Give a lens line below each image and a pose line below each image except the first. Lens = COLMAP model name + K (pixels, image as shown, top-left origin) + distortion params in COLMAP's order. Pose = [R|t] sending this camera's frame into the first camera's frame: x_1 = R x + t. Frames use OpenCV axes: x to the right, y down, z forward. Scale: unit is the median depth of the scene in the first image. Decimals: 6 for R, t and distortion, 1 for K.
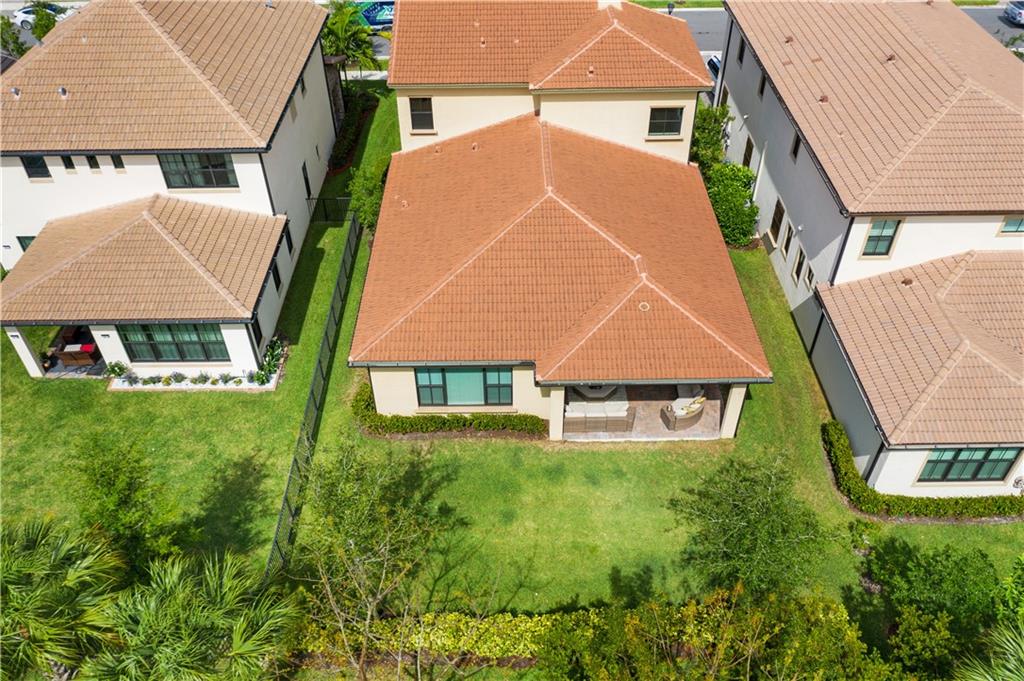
lens RADIAL K [[806.1, 0, 512.0], [0, 806.1, 340.5], [0, 0, 1]] dist [-0.011292, 0.000641]
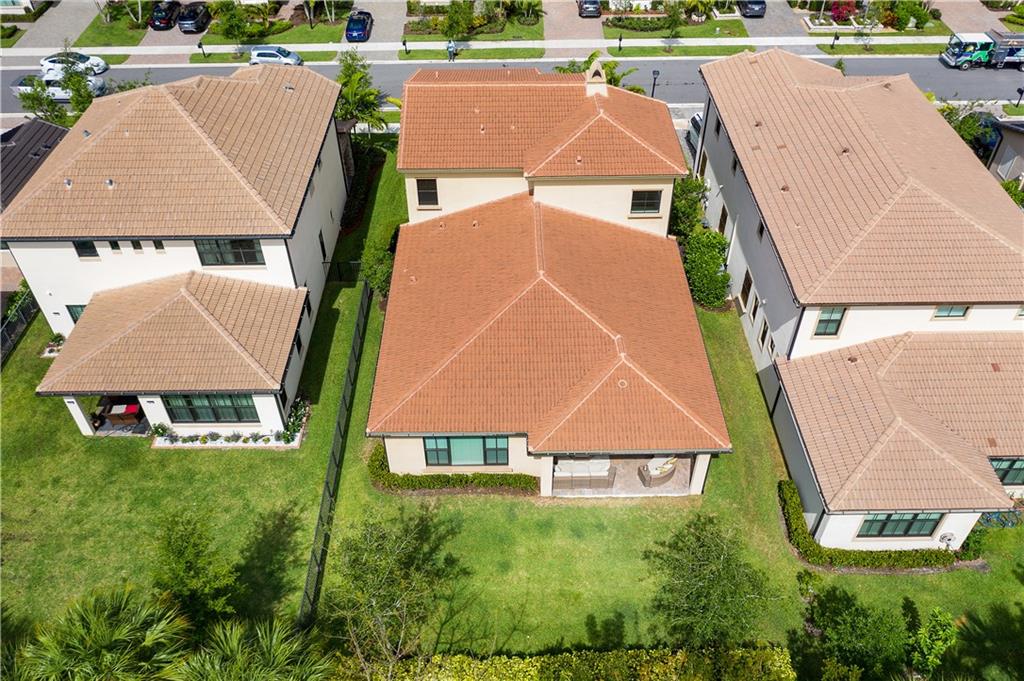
lens RADIAL K [[806.1, 0, 512.0], [0, 806.1, 340.5], [0, 0, 1]] dist [-0.011292, 0.000641]
pose [[0.999998, 0.000965, 0.001606, 0.003715], [-0.000985, 0.999925, 0.012221, -0.108818], [-0.001594, -0.012223, 0.999924, -0.139741]]
